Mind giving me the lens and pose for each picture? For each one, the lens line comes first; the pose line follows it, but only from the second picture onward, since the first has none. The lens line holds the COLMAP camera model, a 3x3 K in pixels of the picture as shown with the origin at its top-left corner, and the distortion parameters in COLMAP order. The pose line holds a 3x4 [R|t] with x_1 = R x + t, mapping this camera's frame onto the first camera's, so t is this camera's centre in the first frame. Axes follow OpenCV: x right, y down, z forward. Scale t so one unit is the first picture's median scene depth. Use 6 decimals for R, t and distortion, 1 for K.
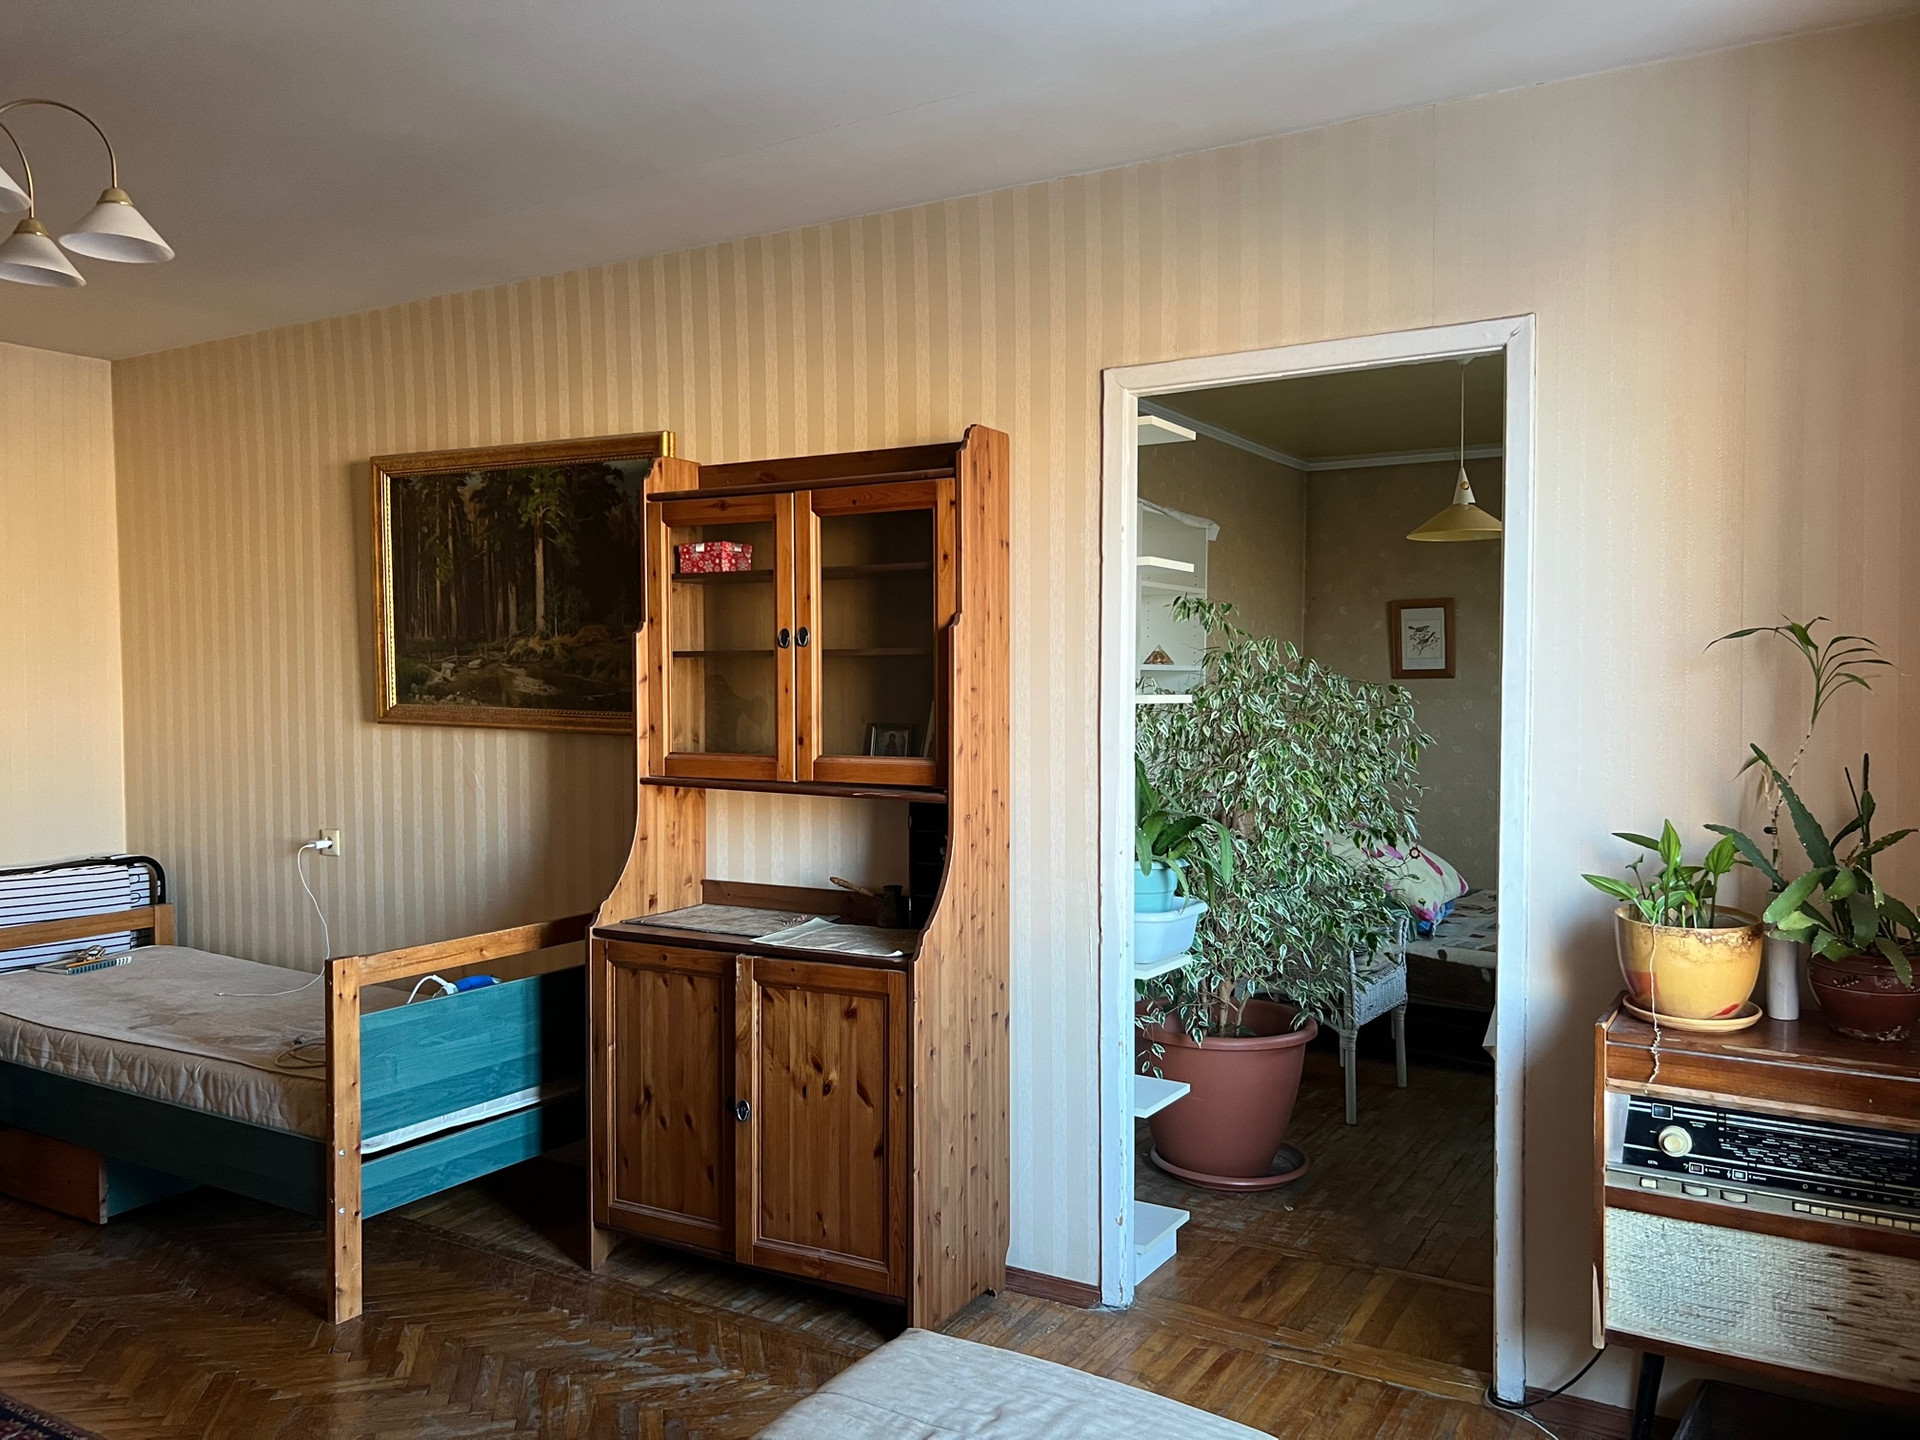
lens RADIAL K [[1457.0, 0, 948.4], [0, 1457.0, 724.4], [0, 0, 1]] dist [0.048138, -0.048474]
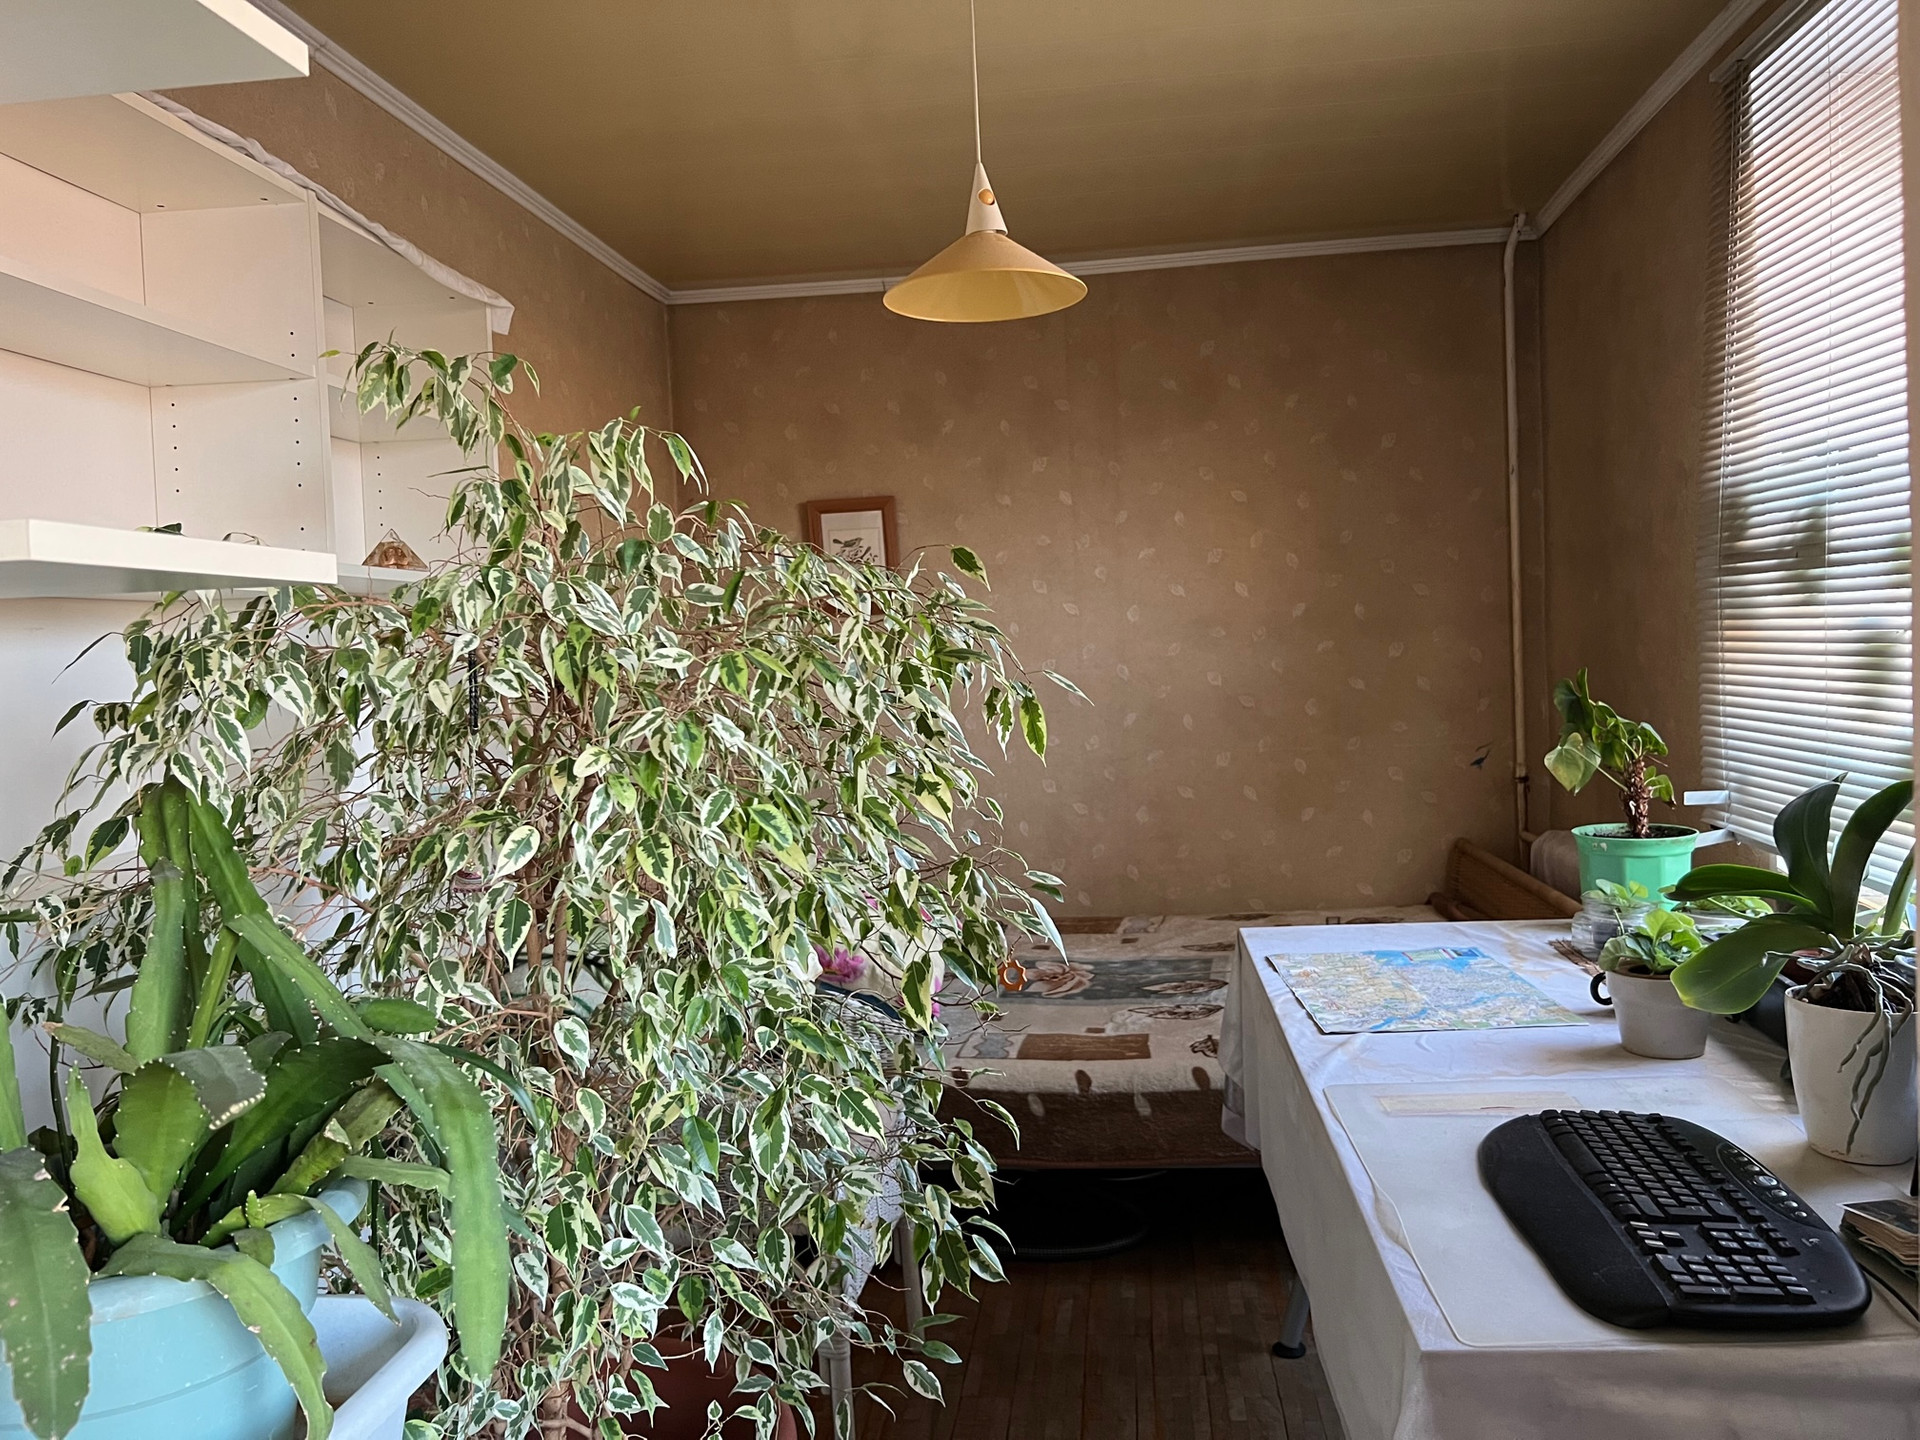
lens RADIAL K [[1457.0, 0, 949.2], [0, 1457.0, 720.2], [0, 0, 1]] dist [0.048138, -0.048474]
pose [[0.907946, -0.058593, 0.414971, 0.144612], [0.055316, 0.998270, 0.019923, 0.009695], [-0.415421, 0.004866, 0.909616, 0.663967]]
